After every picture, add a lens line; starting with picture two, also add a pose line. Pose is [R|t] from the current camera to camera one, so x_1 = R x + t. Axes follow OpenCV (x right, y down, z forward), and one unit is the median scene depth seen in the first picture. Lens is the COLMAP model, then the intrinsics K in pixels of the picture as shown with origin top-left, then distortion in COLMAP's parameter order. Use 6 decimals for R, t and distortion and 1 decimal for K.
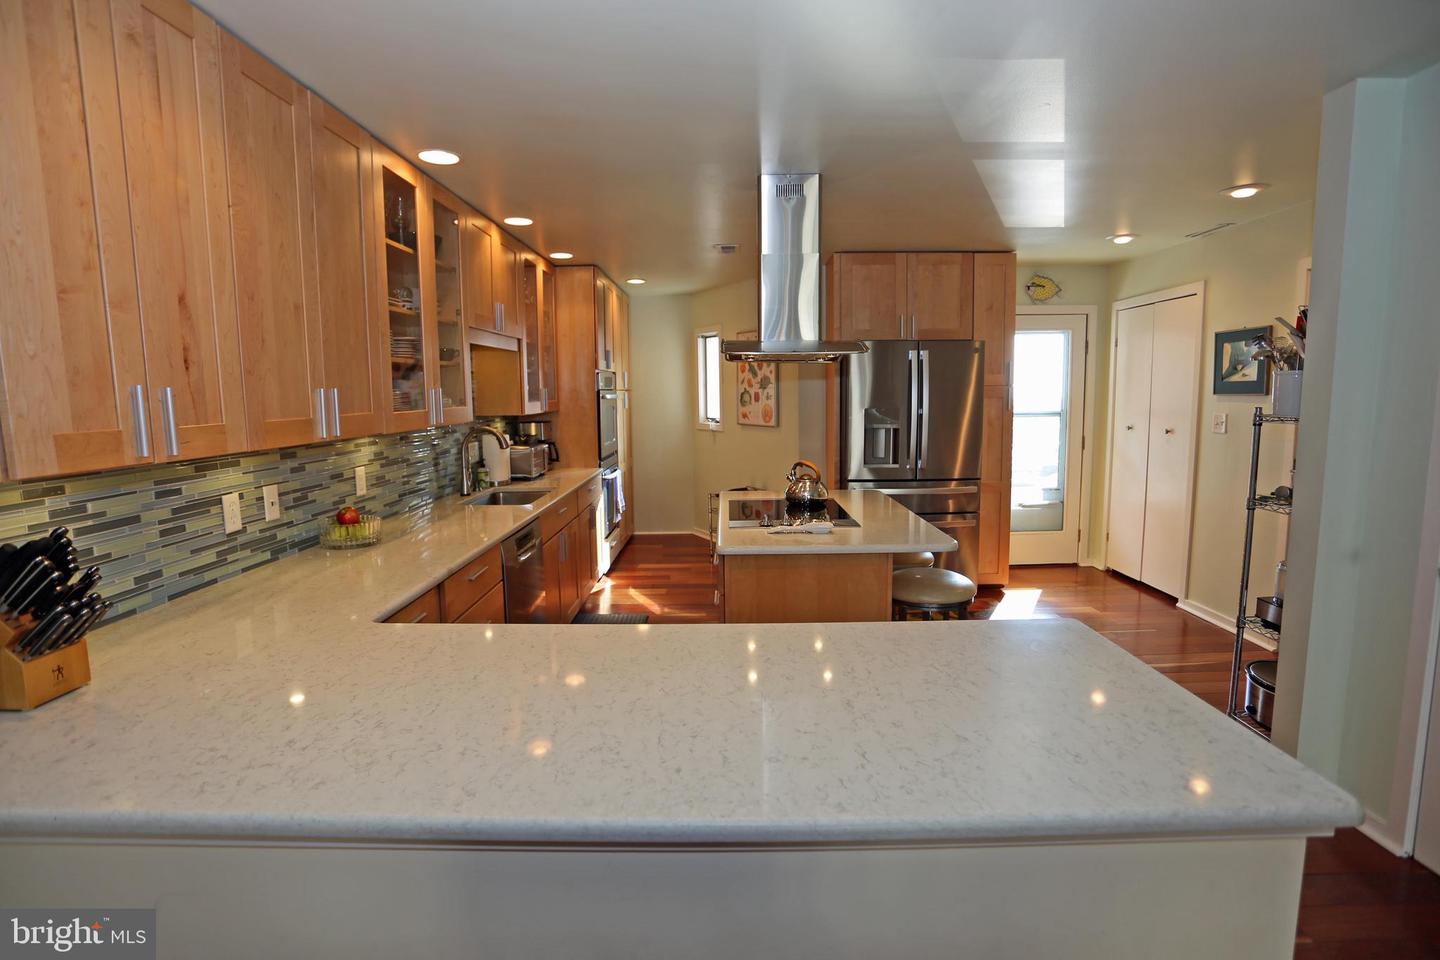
lens RADIAL K [[701.5, 0, 723.4], [0, 701.5, 477.2], [0, 0, 1]] dist [-0.081642, 0.037404]
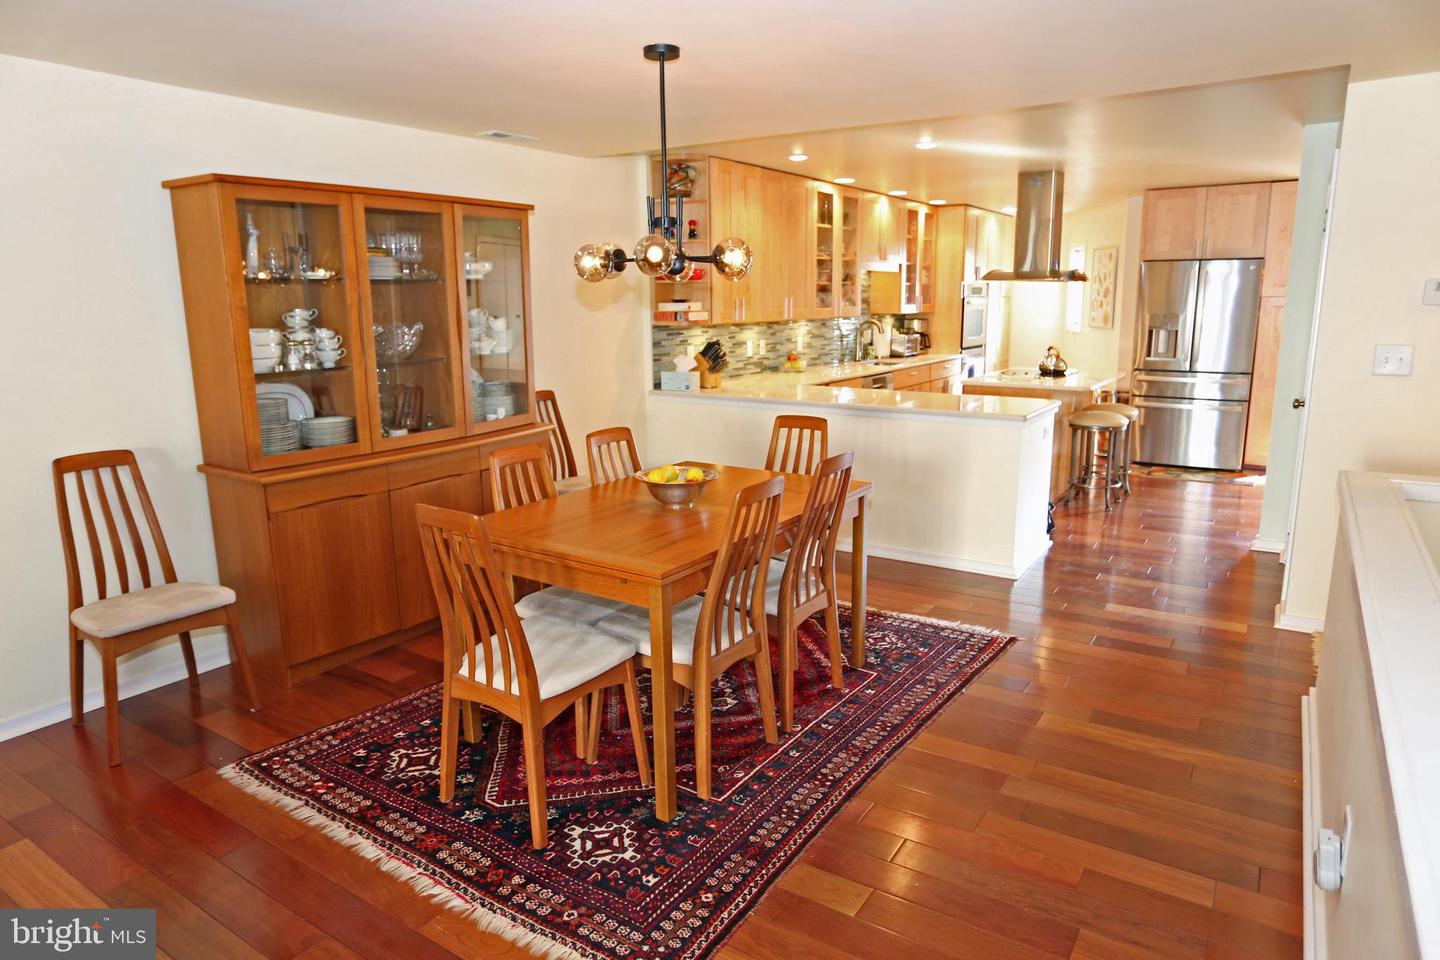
lens RADIAL K [[871.4, 0, 720.0], [0, 871.4, 480.0], [0, 0, 1]] dist [-0.057967, 0.000072]
pose [[0.832109, 0.115876, -0.542372, 0.446123], [-0.065693, 0.991639, 0.111073, 0.085623], [0.550708, -0.056795, 0.832764, -0.802926]]
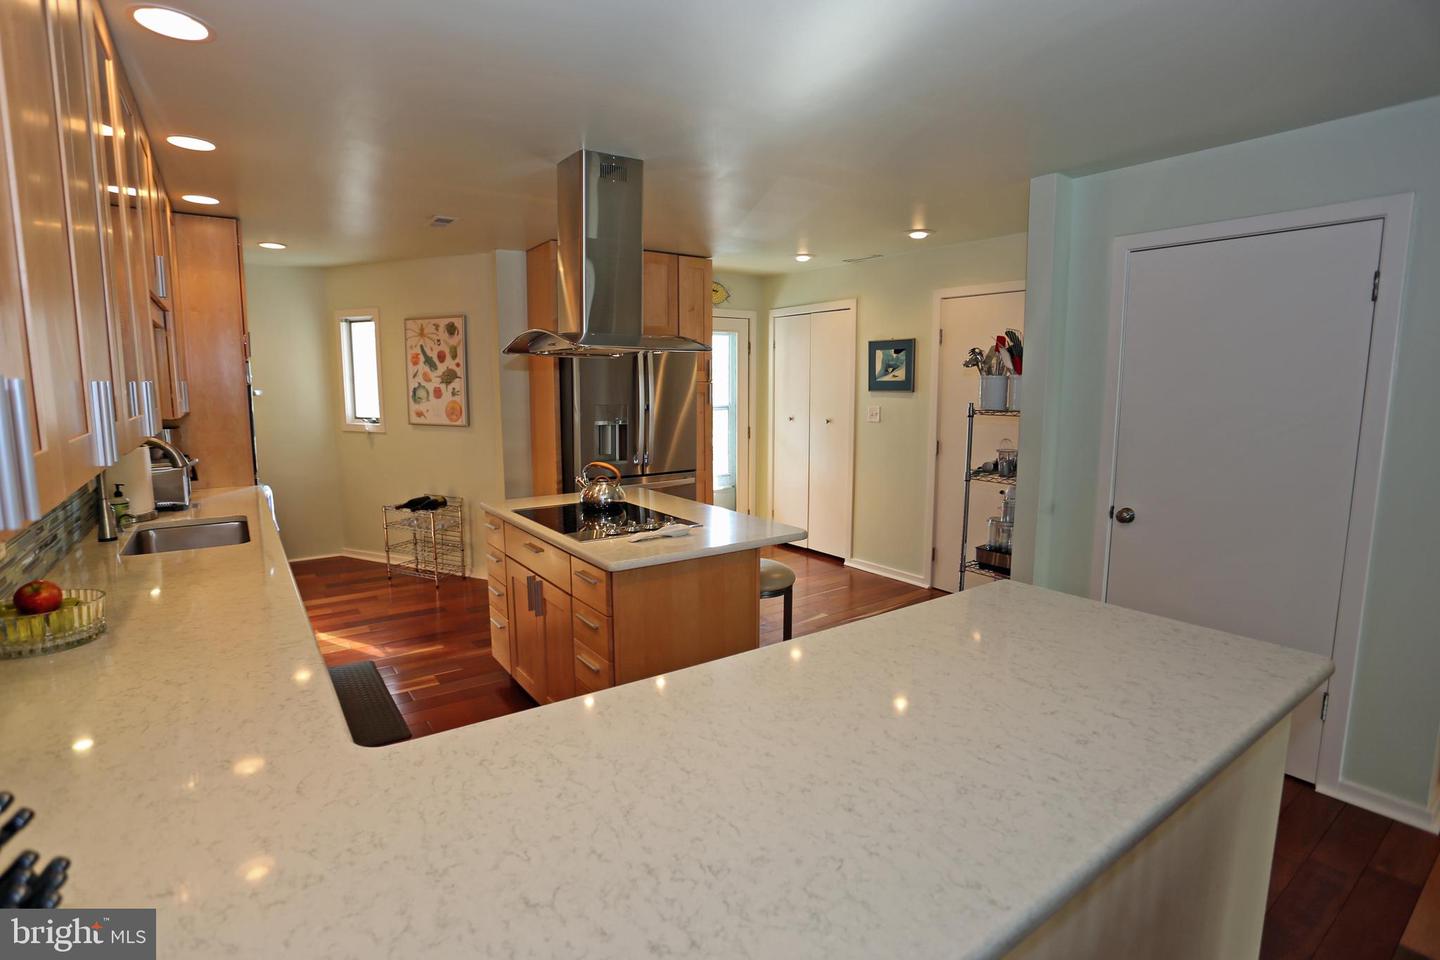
lens RADIAL K [[701.5, 0, 723.4], [0, 701.5, 477.2], [0, 0, 1]] dist [-0.081642, 0.037404]
pose [[0.811389, -0.064593, 0.580927, -0.228954], [0.058993, 0.997850, 0.028554, -0.015641], [-0.581522, 0.011102, 0.813455, 0.108177]]
